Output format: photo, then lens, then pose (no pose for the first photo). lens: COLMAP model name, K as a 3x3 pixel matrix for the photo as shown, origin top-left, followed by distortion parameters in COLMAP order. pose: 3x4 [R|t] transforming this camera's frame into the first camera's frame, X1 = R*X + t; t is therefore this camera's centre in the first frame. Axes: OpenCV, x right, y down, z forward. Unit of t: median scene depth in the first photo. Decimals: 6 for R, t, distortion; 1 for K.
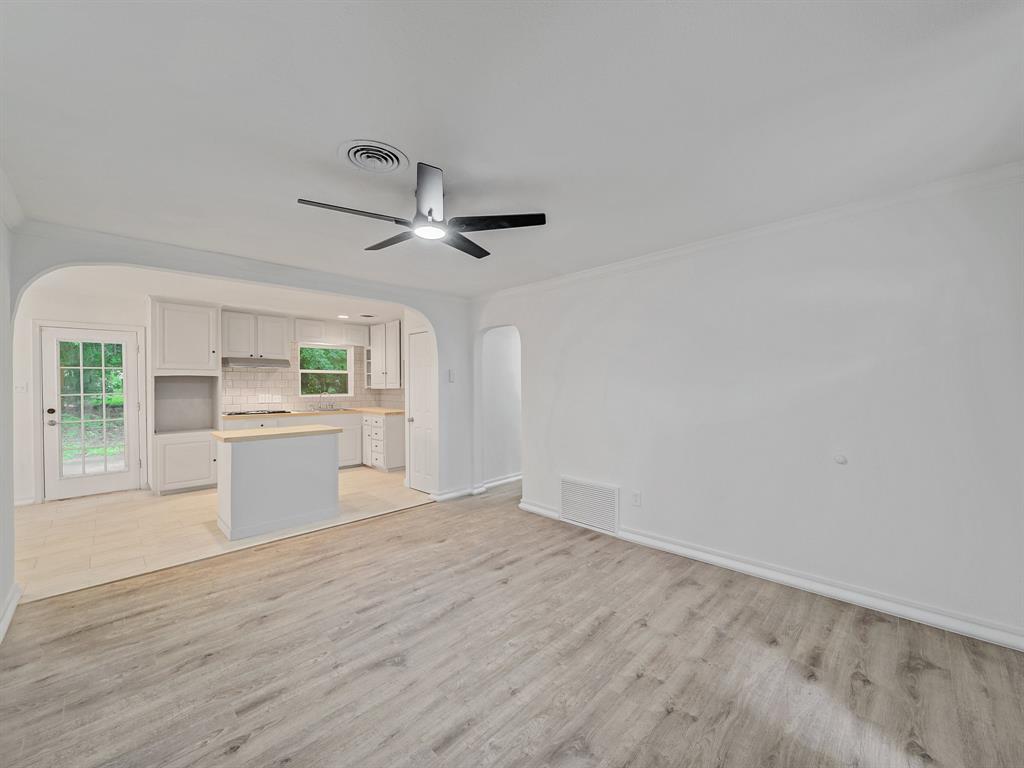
lens RADIAL K [[407.1, 0, 523.2], [0, 407.1, 385.6], [0, 0, 1]] dist [0.000575, -0.001674]
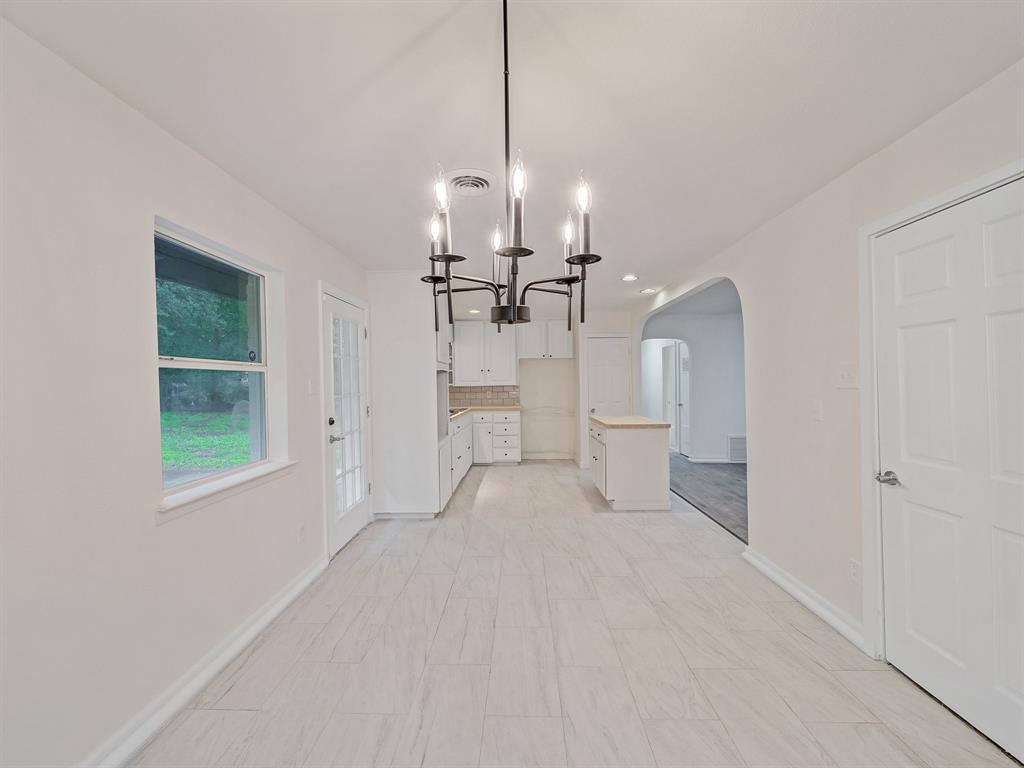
lens RADIAL K [[407.1, 0, 492.7], [0, 407.1, 391.8], [0, 0, 1]] dist [0.000575, -0.001674]
pose [[0.764500, -0.015765, 0.644431, -1.839297], [0.014229, 0.999870, 0.007579, 0.028928], [-0.644467, 0.003376, 0.764625, 0.441284]]
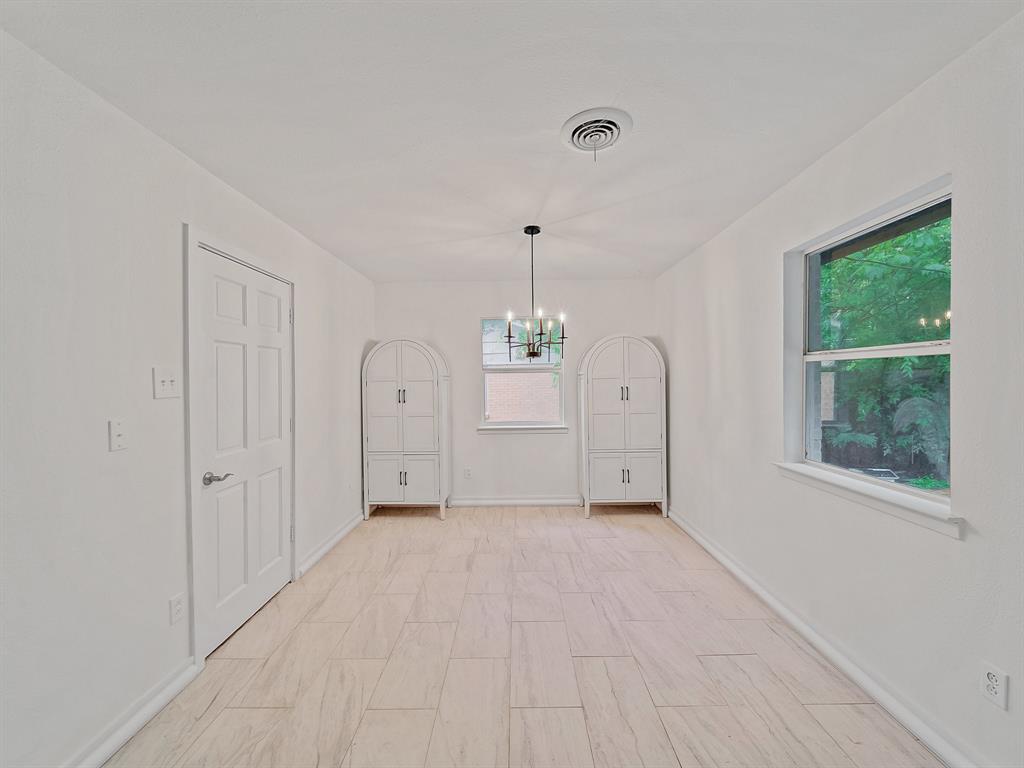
lens RADIAL K [[407.1, 0, 509.7], [0, 407.1, 382.8], [0, 0, 1]] dist [0.000575, -0.001674]
pose [[-0.725351, 0.018346, -0.688134, -1.065619], [0.013809, 0.999831, 0.012100, 0.000358], [0.688240, -0.000726, -0.725482, 1.195587]]
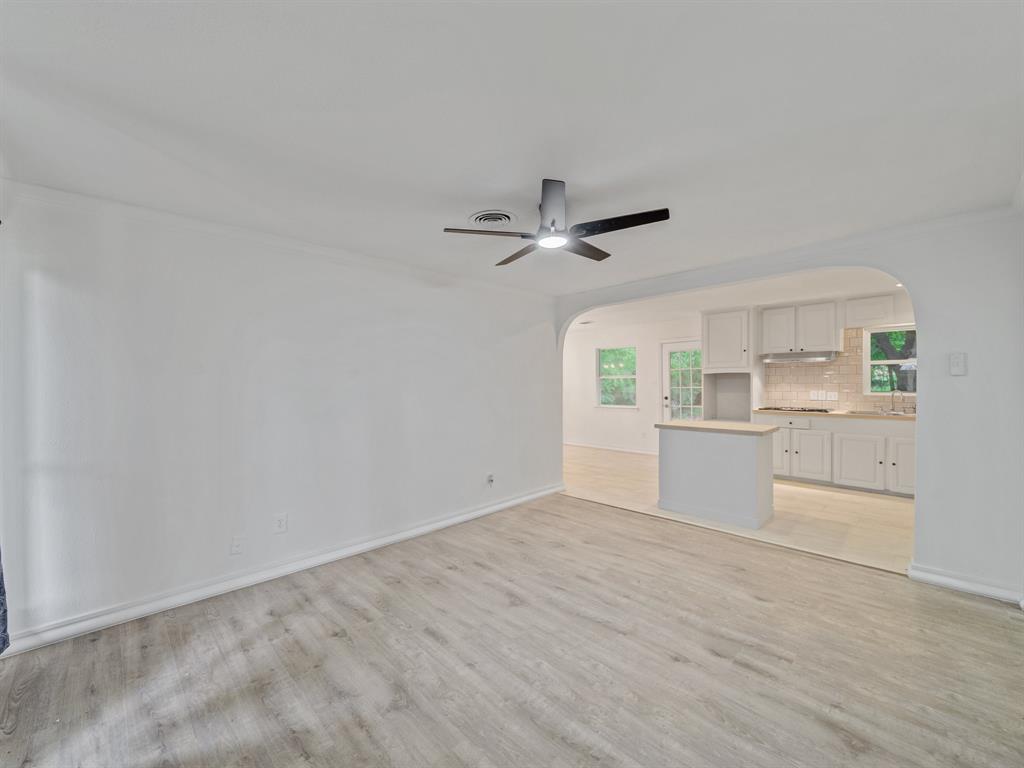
lens RADIAL K [[407.1, 0, 498.9], [0, 407.1, 385.3], [0, 0, 1]] dist [0.000575, -0.001674]
pose [[-0.041109, 0.011063, -0.999093, 0.537390], [0.006234, 0.999922, 0.010815, -0.007906], [0.999135, -0.005784, -0.041175, 0.566985]]
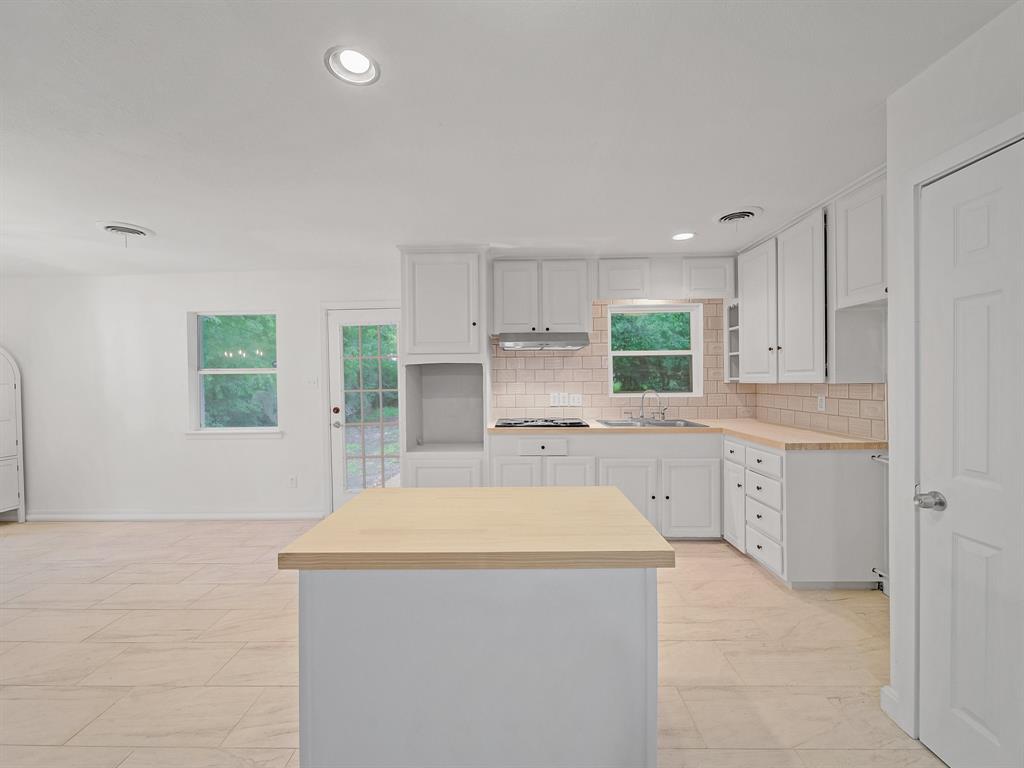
lens RADIAL K [[407.1, 0, 511.4], [0, 407.1, 386.2], [0, 0, 1]] dist [0.000575, -0.001674]
pose [[0.679989, 0.006347, -0.733195, -0.396956], [0.007618, 0.999847, 0.015721, 0.003491], [0.733183, -0.016276, 0.679836, 0.916781]]
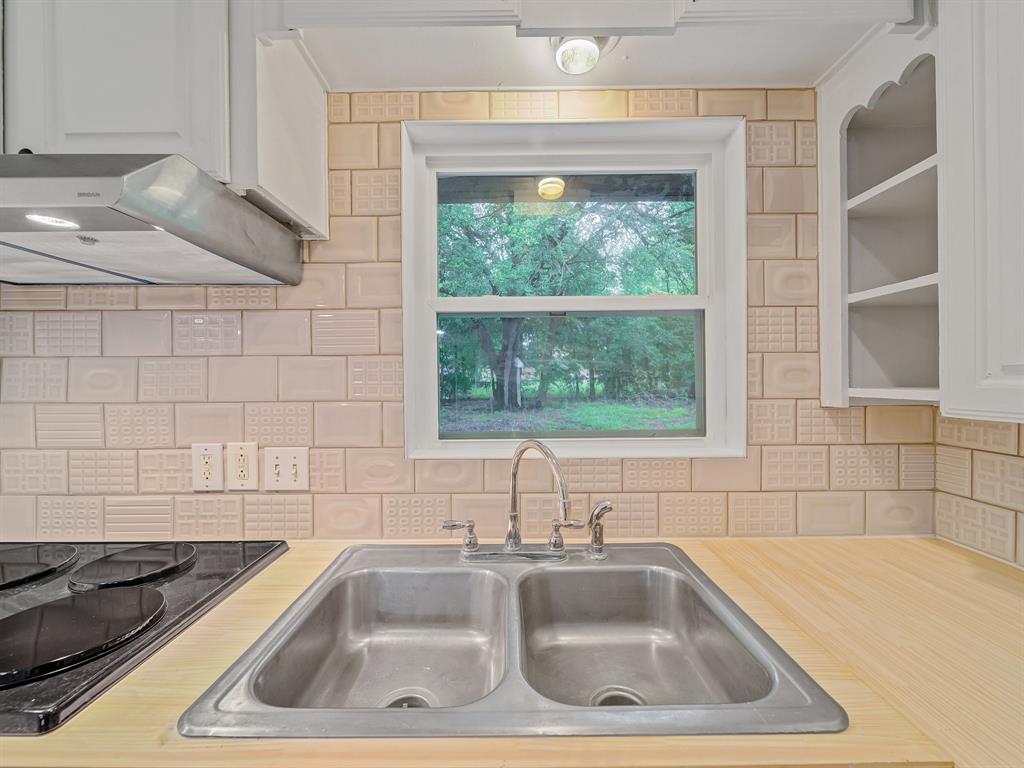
lens RADIAL K [[407.1, 0, 511.6], [0, 407.1, 384.7], [0, 0, 1]] dist [0.000575, -0.001674]
pose [[0.696882, 0.003088, -0.717179, -0.750326], [0.006333, 0.999925, 0.010459, -0.004676], [0.717158, -0.011831, 0.696811, 1.695990]]
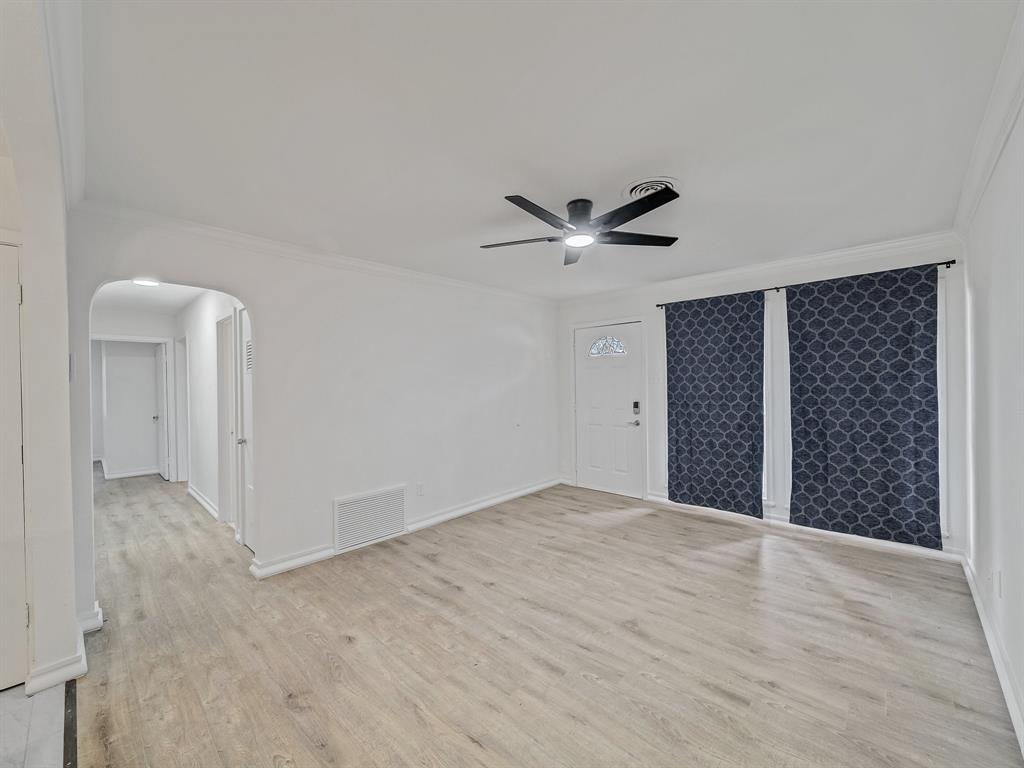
lens RADIAL K [[407.1, 0, 501.4], [0, 407.1, 385.4], [0, 0, 1]] dist [0.000575, -0.001674]
pose [[0.001398, 0.003959, 0.999991, -0.818892], [0.015958, 0.999865, -0.003981, 0.003663], [-0.999872, 0.015964, 0.001334, 0.762348]]
